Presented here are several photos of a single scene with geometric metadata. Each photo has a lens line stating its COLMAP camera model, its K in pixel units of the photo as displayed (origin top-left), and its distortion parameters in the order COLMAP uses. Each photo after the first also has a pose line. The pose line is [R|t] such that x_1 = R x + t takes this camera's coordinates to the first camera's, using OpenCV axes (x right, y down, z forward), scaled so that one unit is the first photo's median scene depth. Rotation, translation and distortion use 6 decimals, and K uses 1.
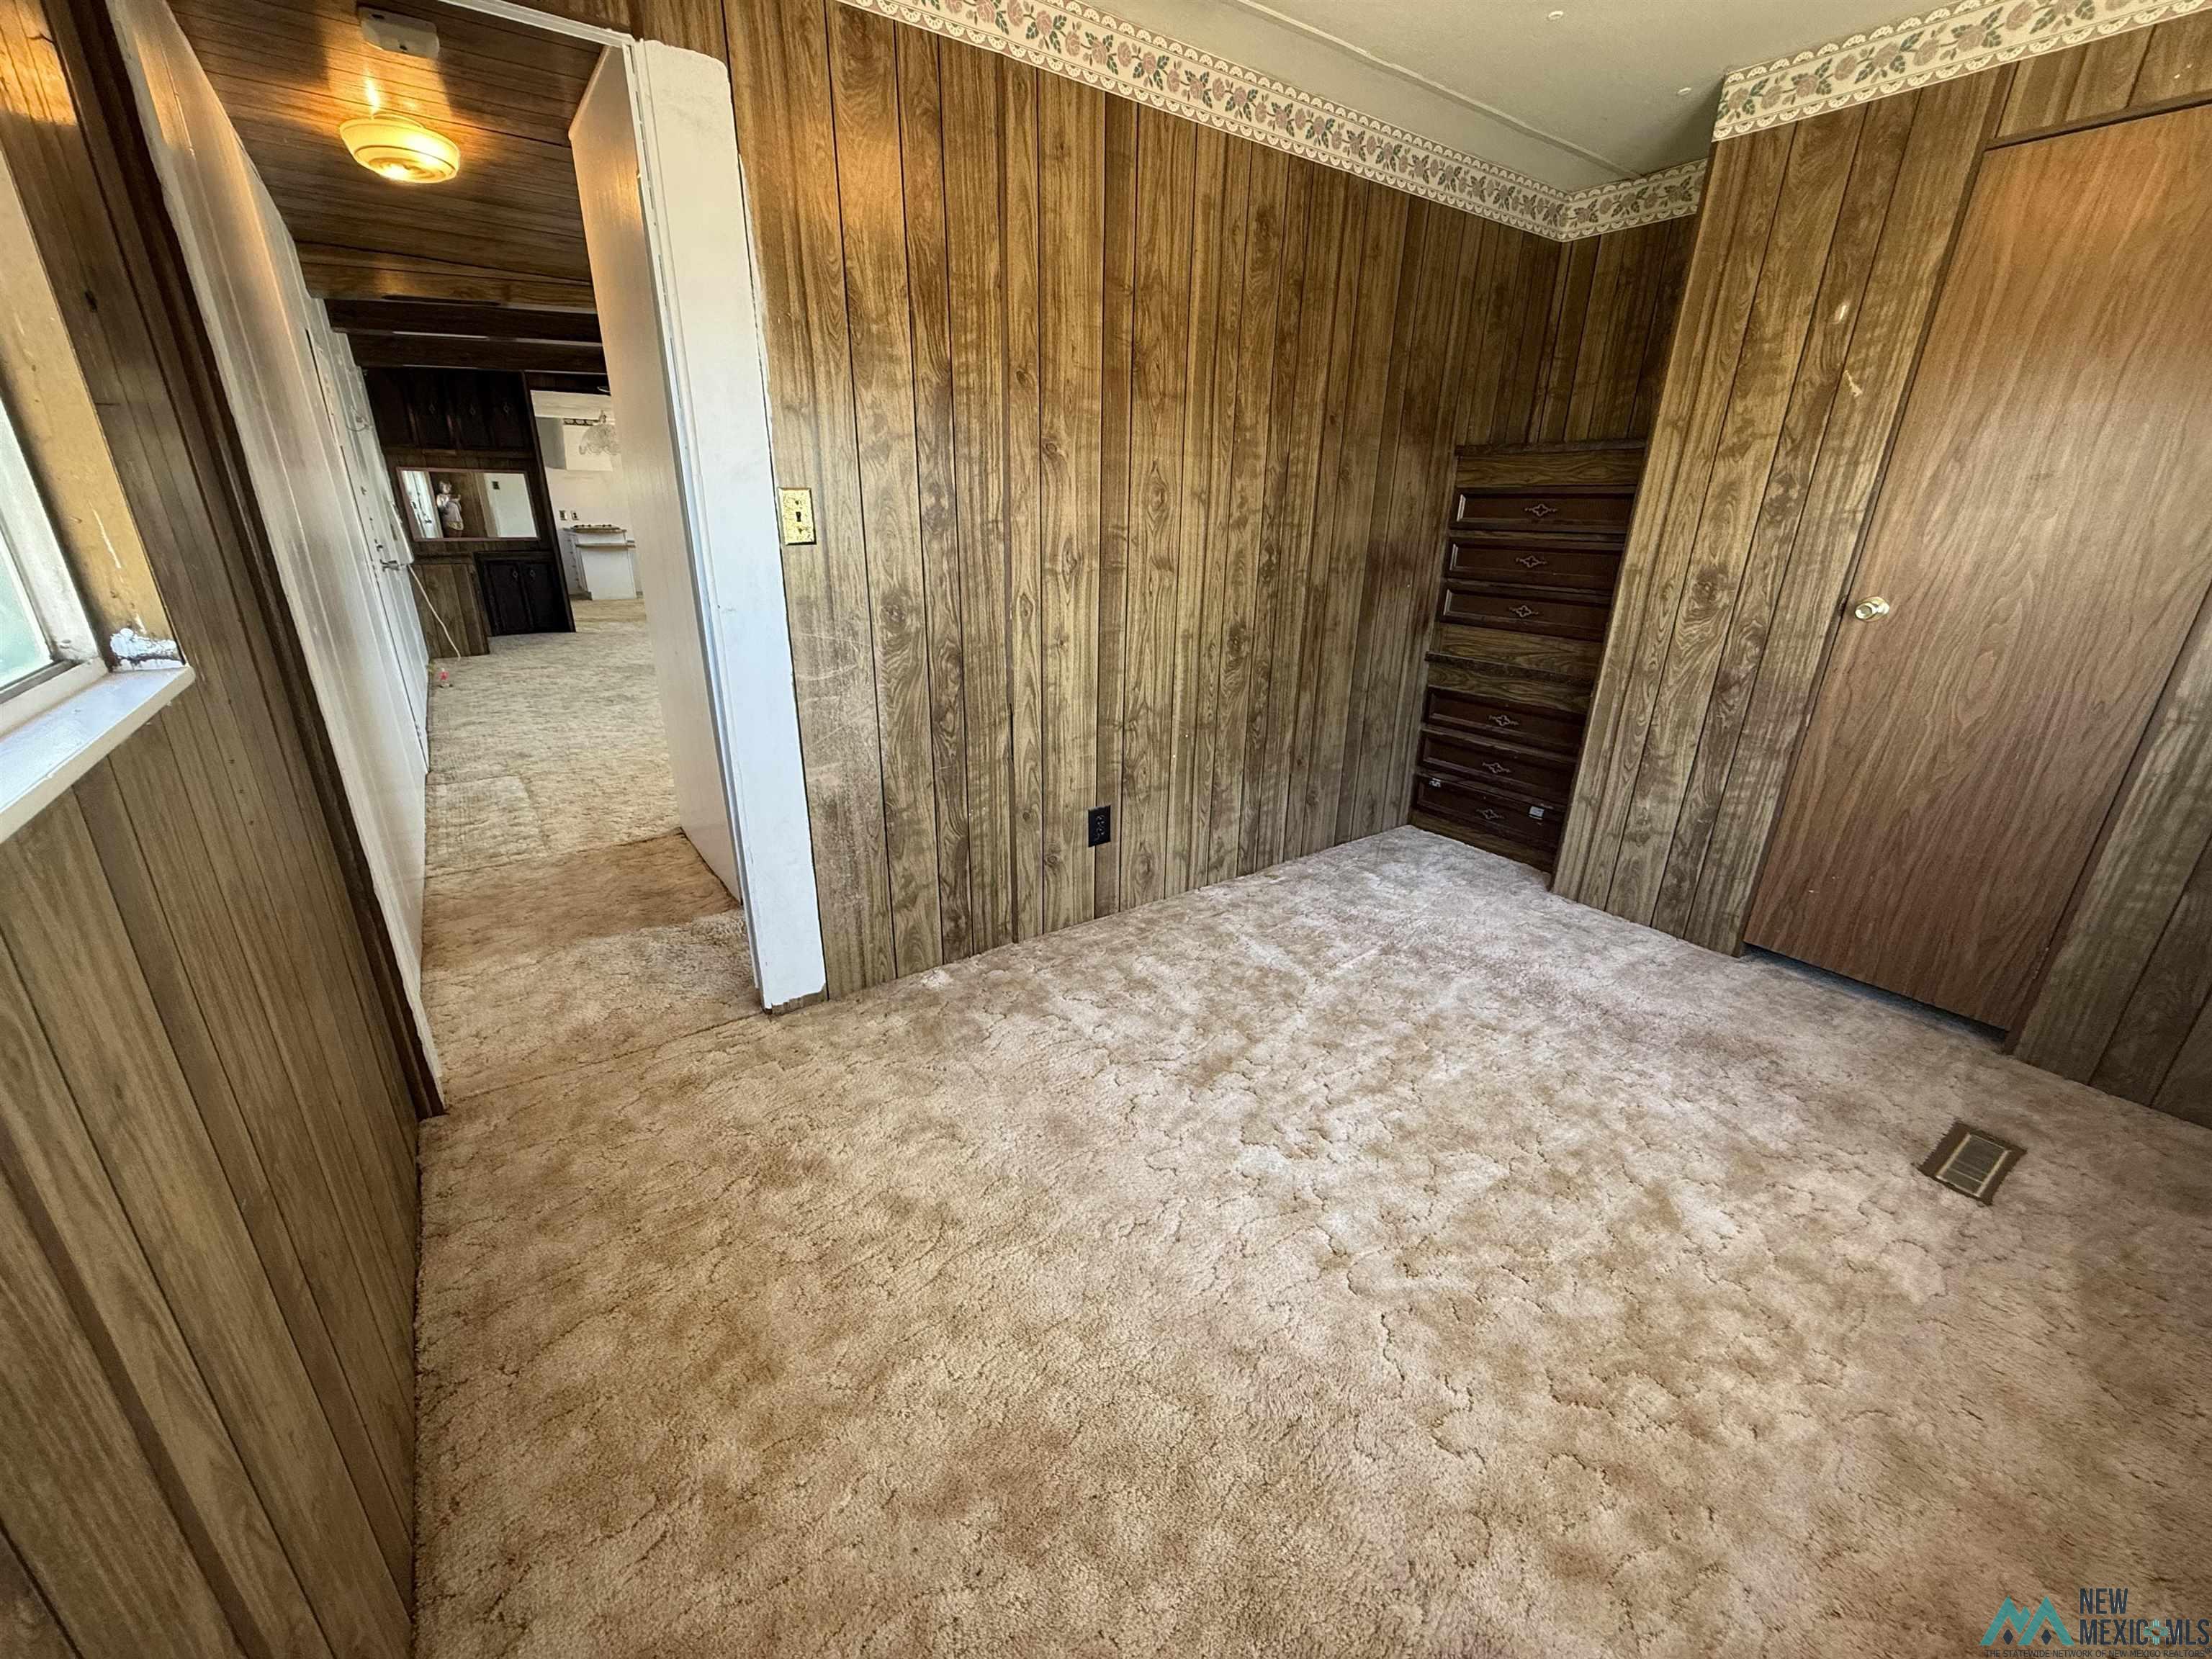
lens RADIAL K [[884.3, 0, 1100.6], [0, 884.3, 831.7], [0, 0, 1]] dist [0.000127, 0.000320]
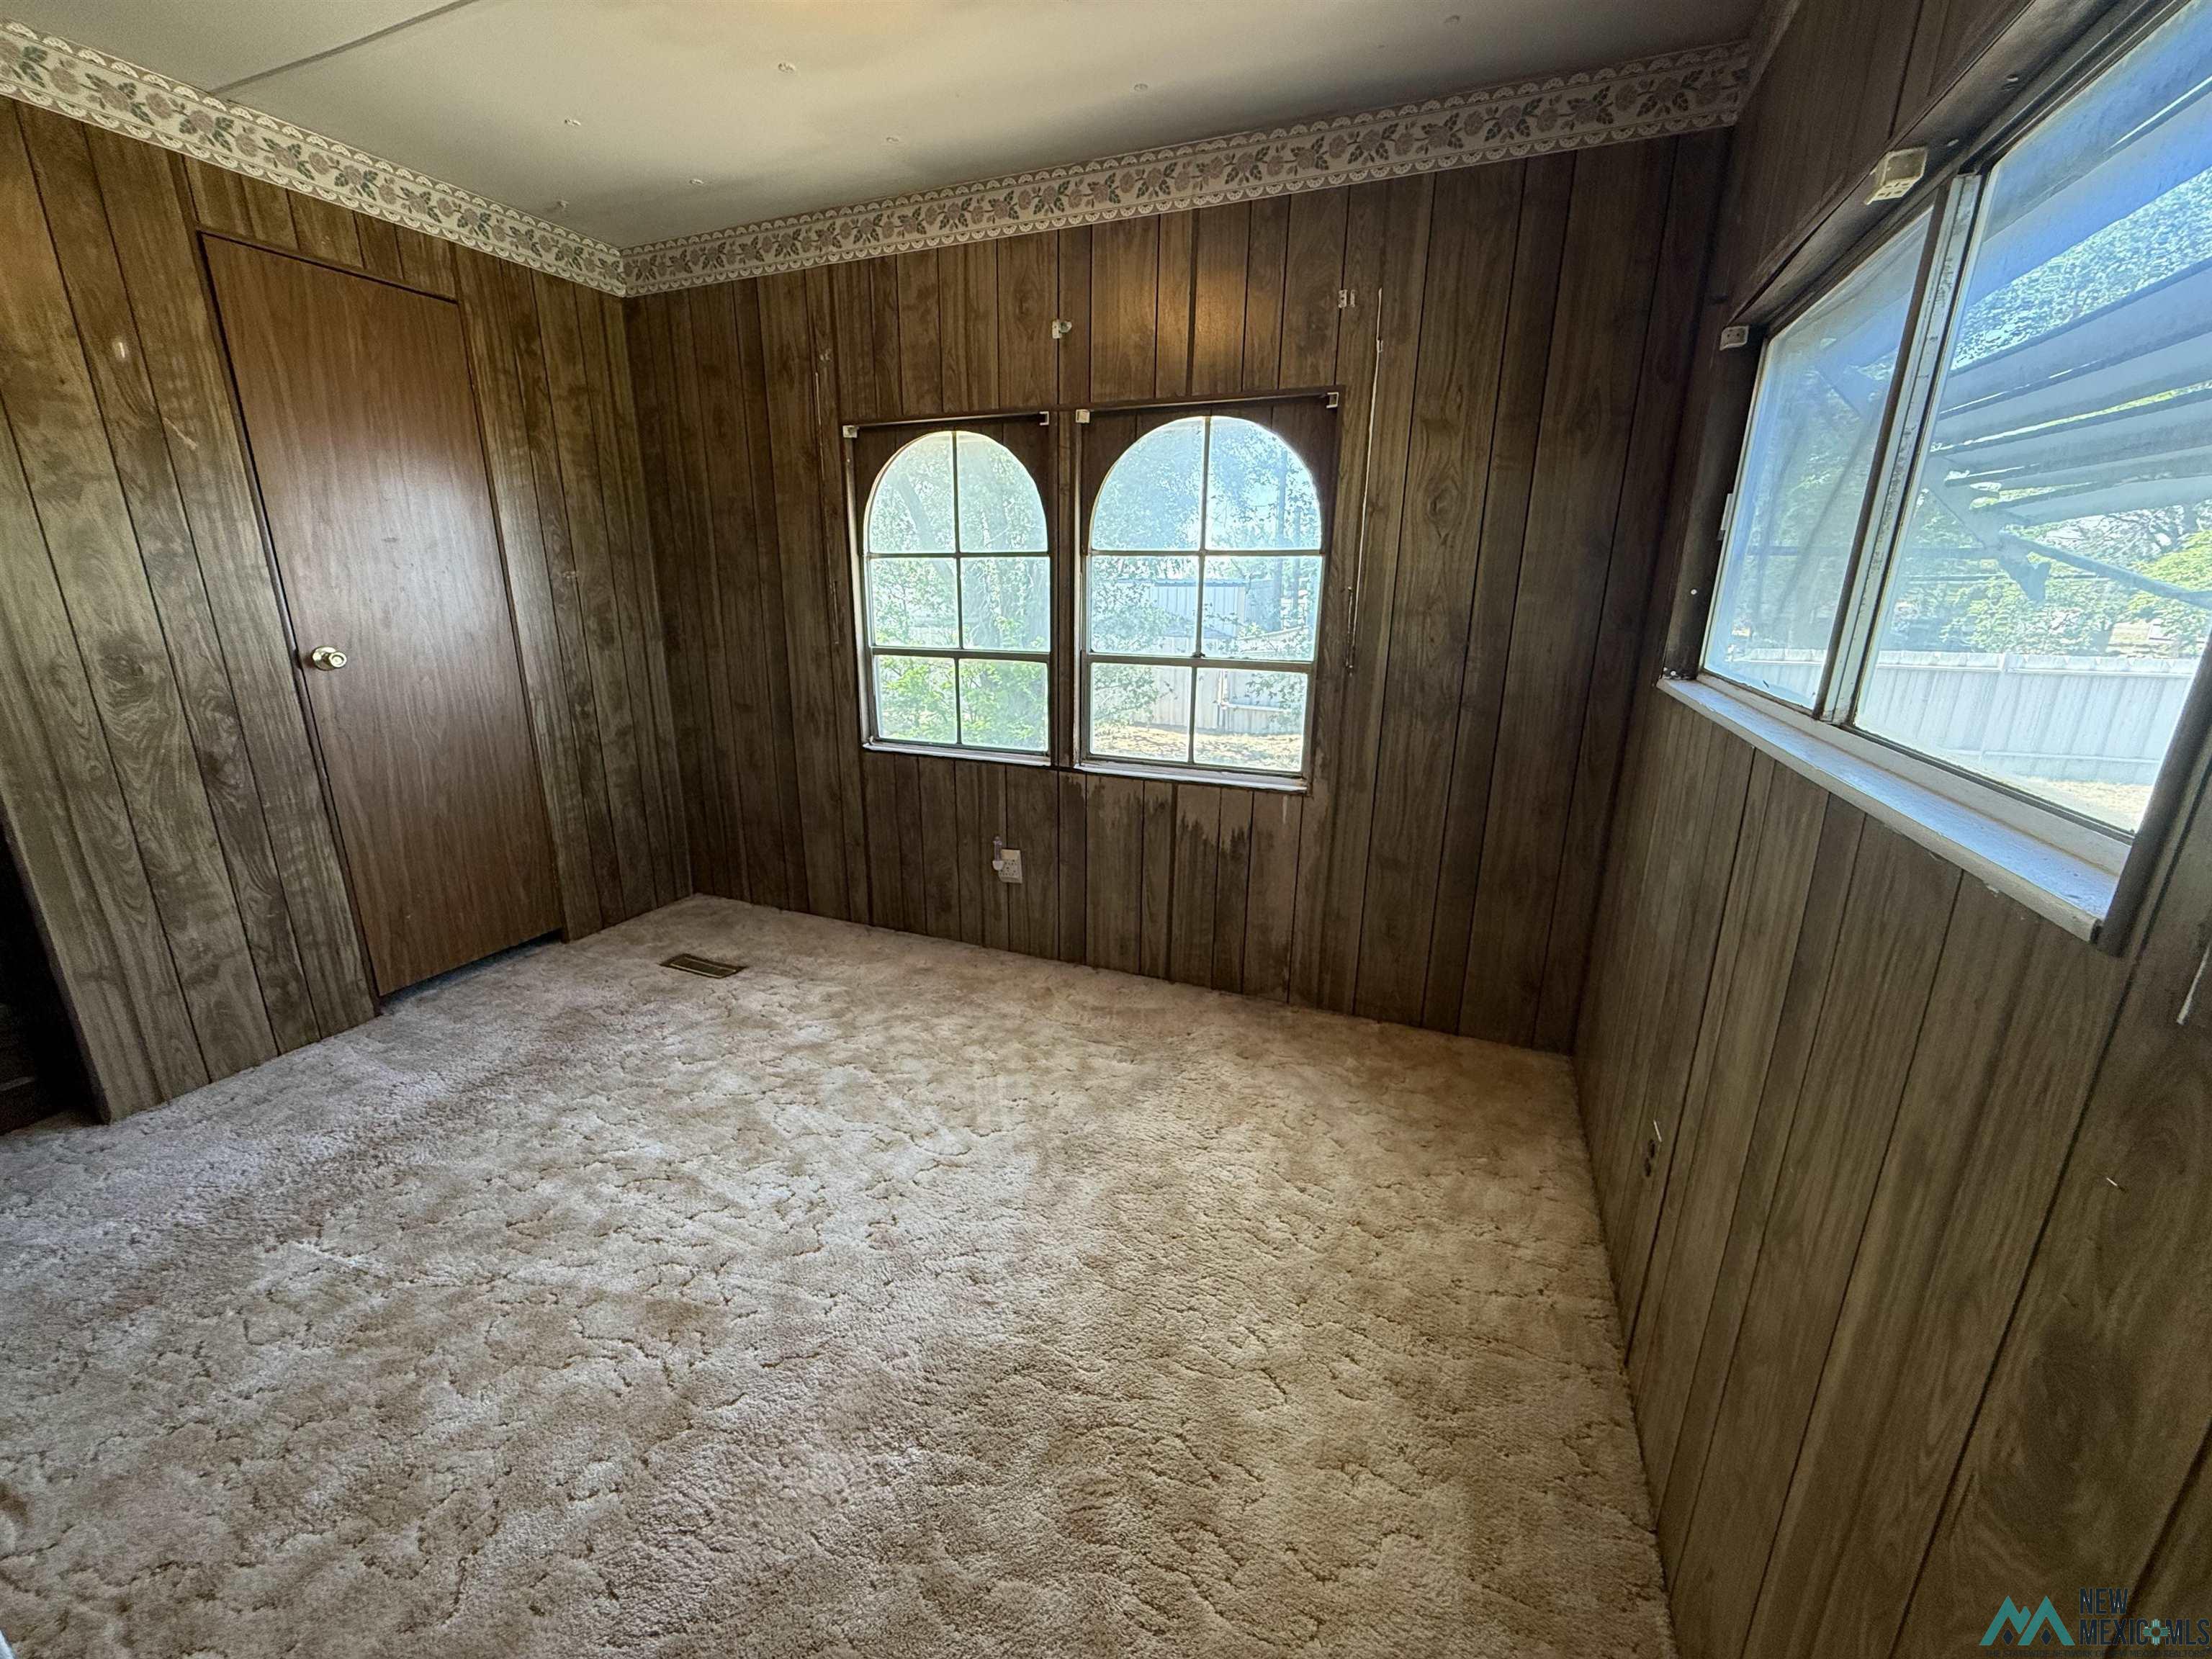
lens RADIAL K [[884.3, 0, 1102.1], [0, 884.3, 830.2], [0, 0, 1]] dist [0.000127, 0.000320]
pose [[-0.526547, -0.251267, 0.812165, -0.490299], [0.282217, 0.849489, 0.445783, -0.268265], [-0.801936, 0.463933, -0.376384, 0.702889]]
